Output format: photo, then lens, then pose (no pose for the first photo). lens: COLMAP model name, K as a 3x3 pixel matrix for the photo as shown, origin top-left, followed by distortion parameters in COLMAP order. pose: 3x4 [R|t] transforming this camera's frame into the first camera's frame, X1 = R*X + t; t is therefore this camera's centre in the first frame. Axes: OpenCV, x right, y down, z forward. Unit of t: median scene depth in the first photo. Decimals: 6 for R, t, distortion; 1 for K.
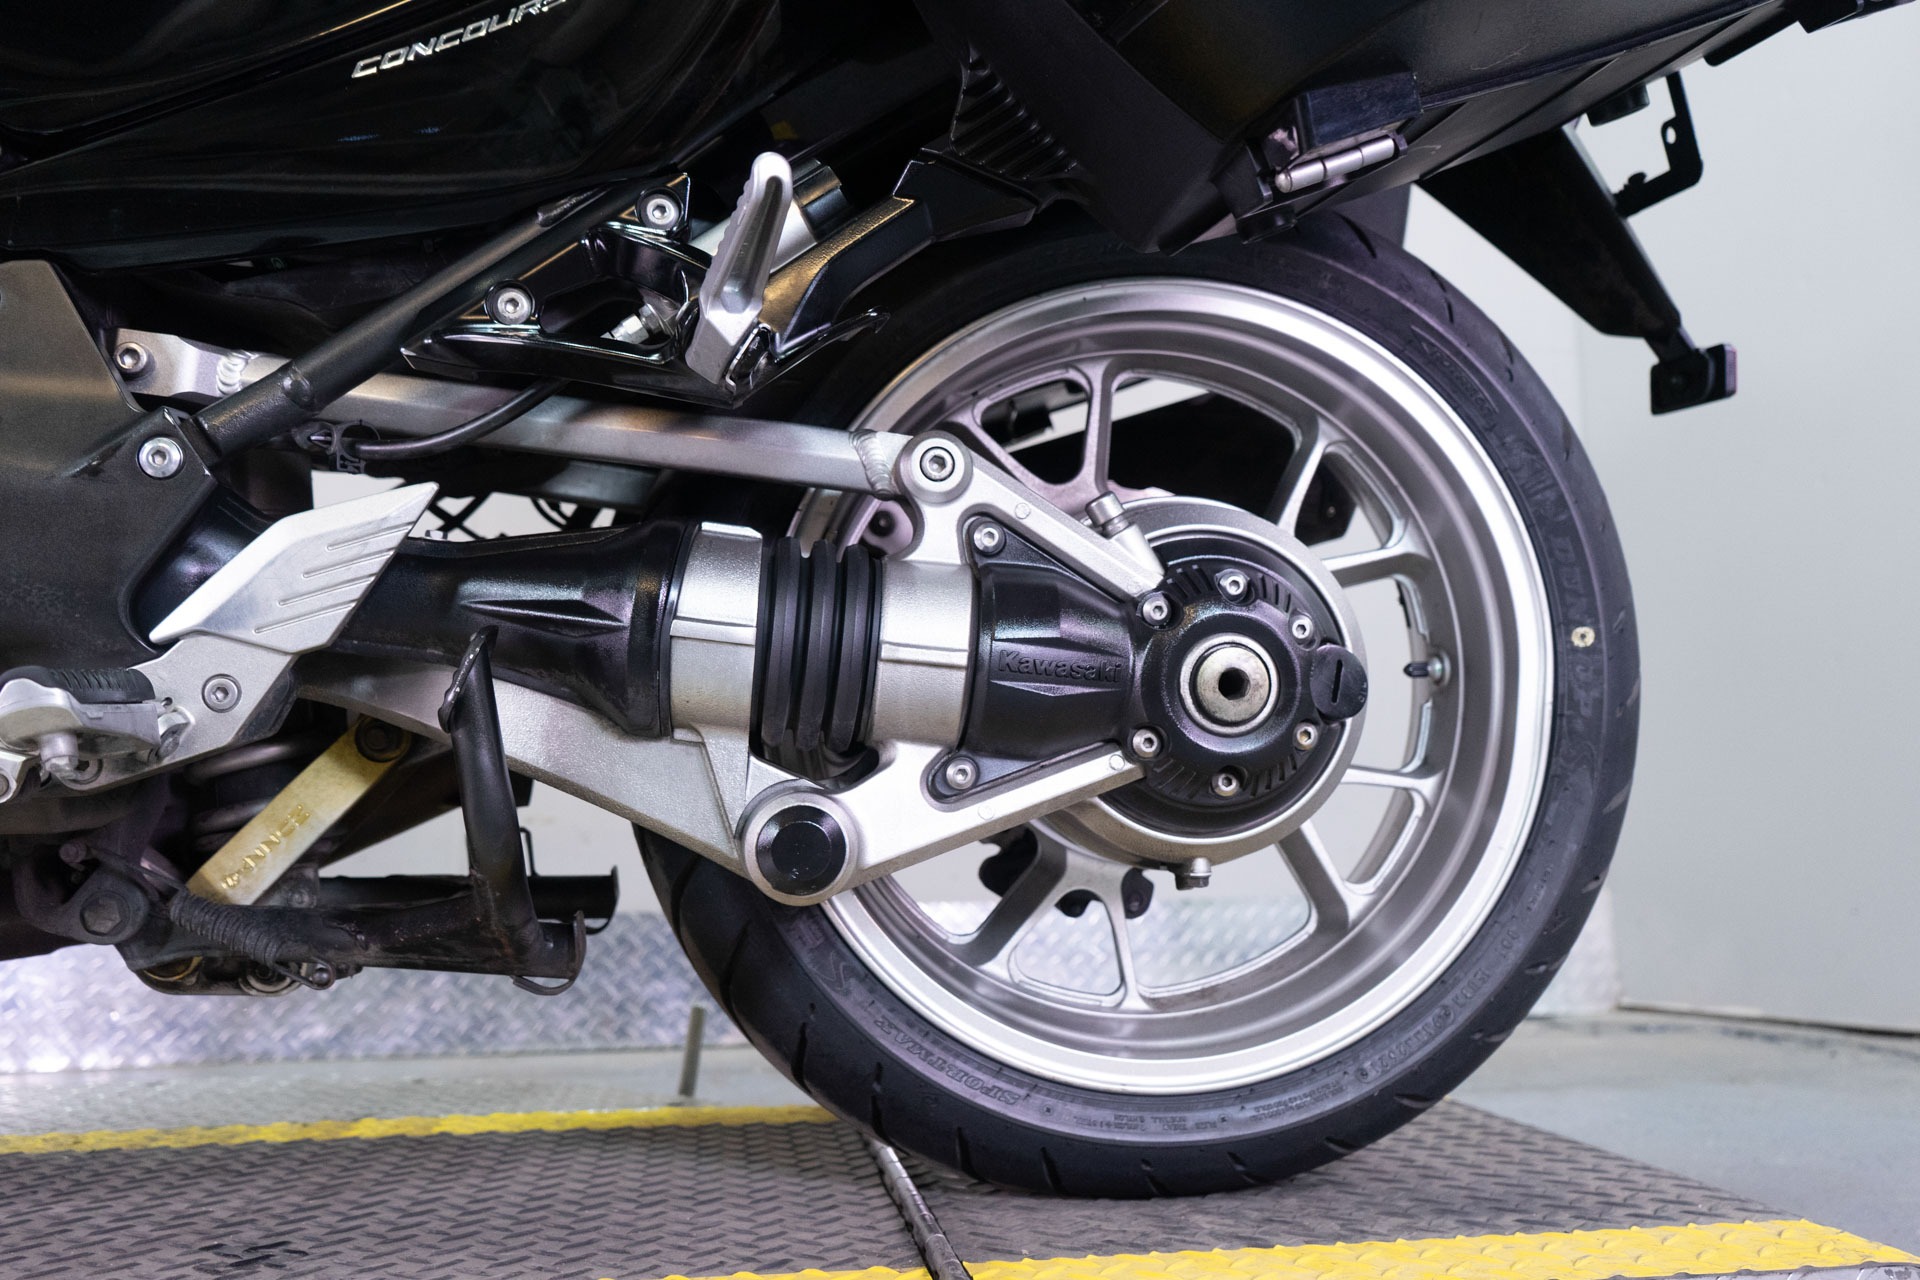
lens RADIAL K [[1604.3, 0, 959.9], [0, 1604.3, 638.5], [0, 0, 1]] dist [-0.006528, 0.007345]
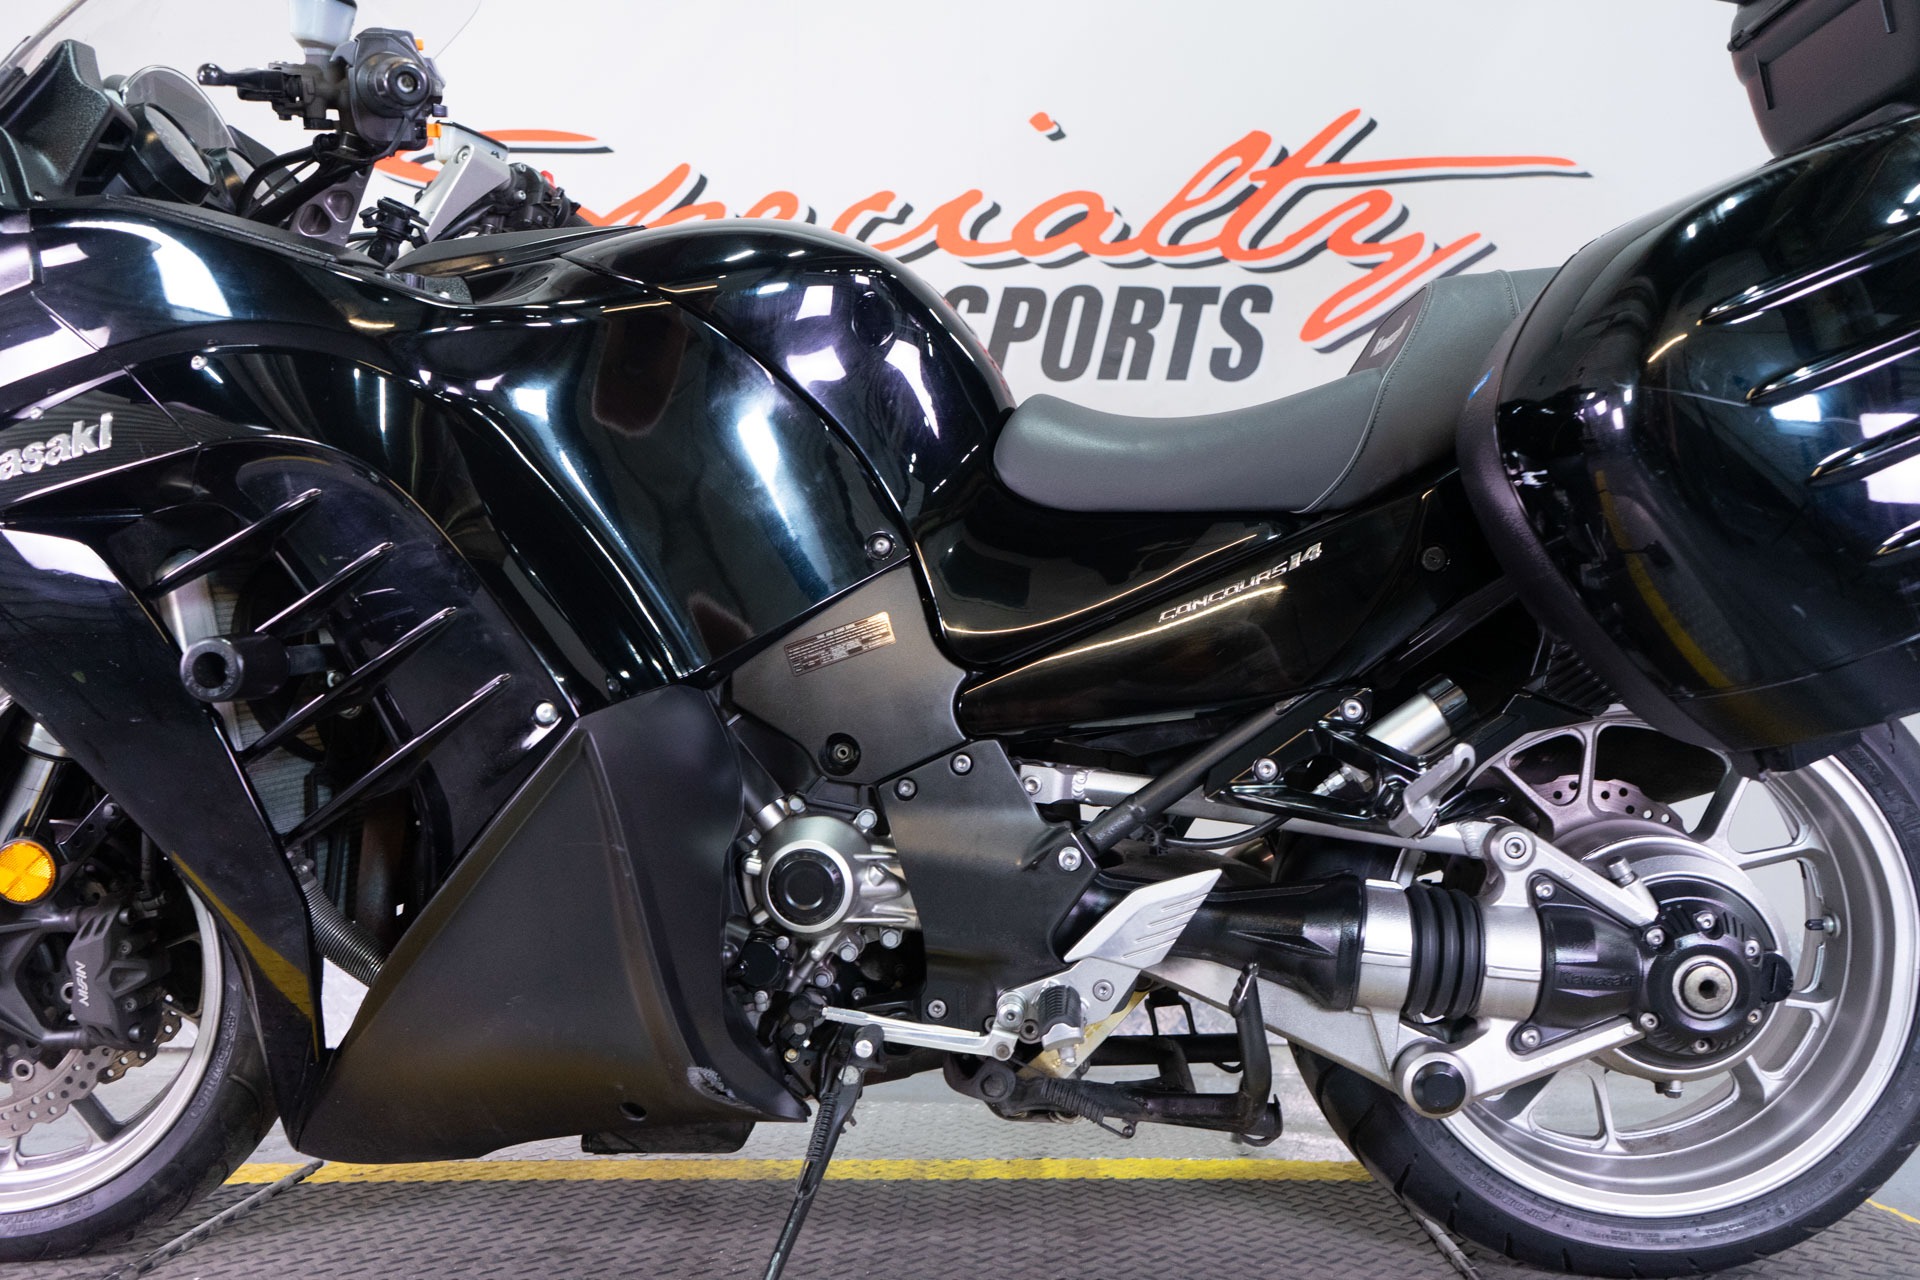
lens RADIAL K [[1515.2, 0, 958.8], [0, 1515.2, 644.9], [0, 0, 1]] dist [-0.024497, 0.023409]
pose [[0.982542, -0.004664, -0.185983, -0.259446], [0.014323, 0.998615, 0.050627, -0.366805], [0.185489, -0.052407, 0.981248, -0.549082]]
